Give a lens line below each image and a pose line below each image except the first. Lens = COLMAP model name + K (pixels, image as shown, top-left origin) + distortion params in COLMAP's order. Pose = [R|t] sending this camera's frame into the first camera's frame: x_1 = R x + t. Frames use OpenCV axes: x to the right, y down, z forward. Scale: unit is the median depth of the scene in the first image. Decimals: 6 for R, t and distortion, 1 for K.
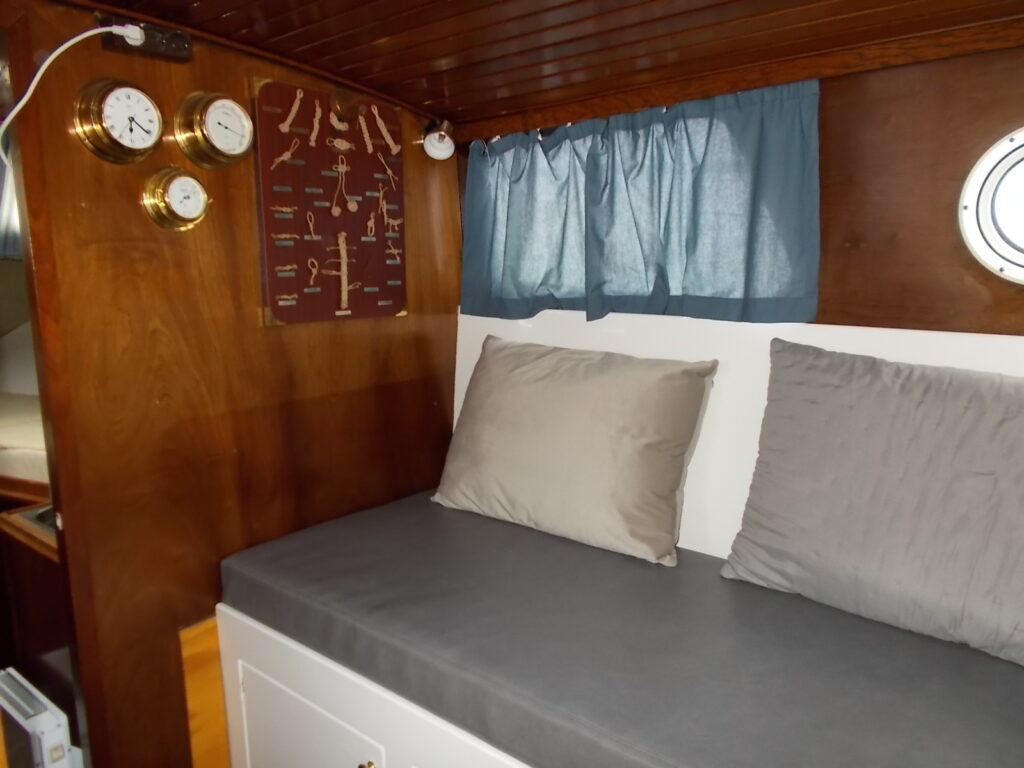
lens RADIAL K [[775.2, 0, 508.7], [0, 775.2, 378.3], [0, 0, 1]] dist [0.002264, -0.006755]
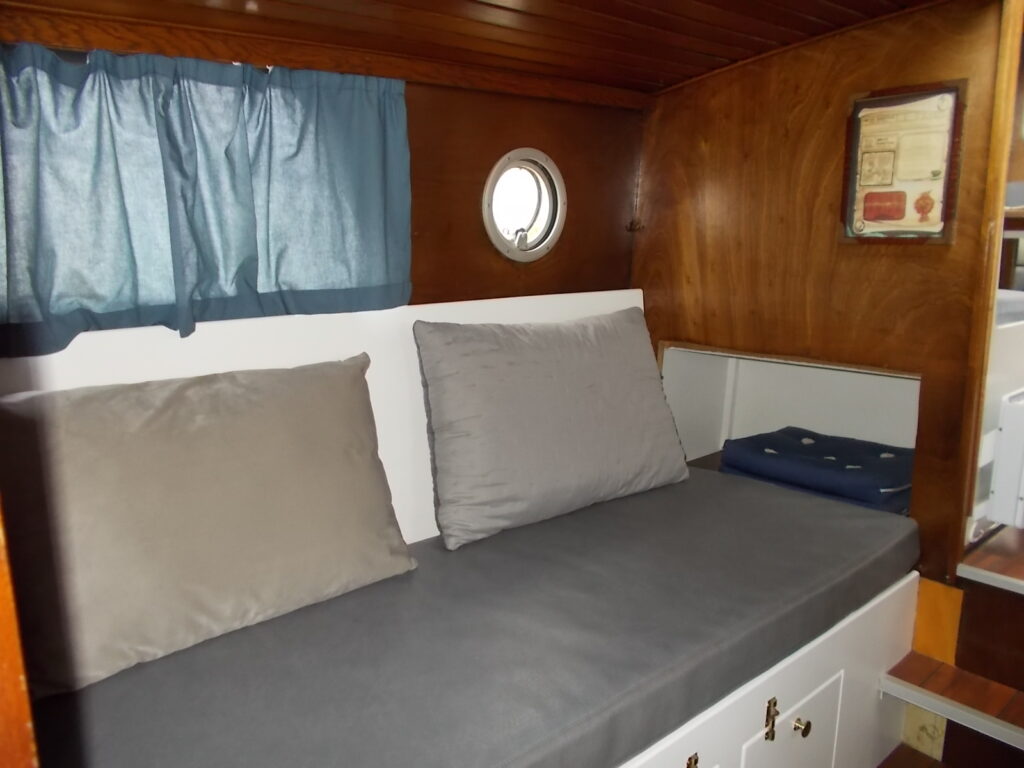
lens RADIAL K [[775.2, 0, 508.7], [0, 775.2, 378.3], [0, 0, 1]] dist [0.002264, -0.006755]
pose [[0.134832, -0.171425, 0.975927, -0.651861], [0.174990, 0.973560, 0.146832, -0.102055], [-0.975294, 0.150980, 0.161265, 0.672573]]
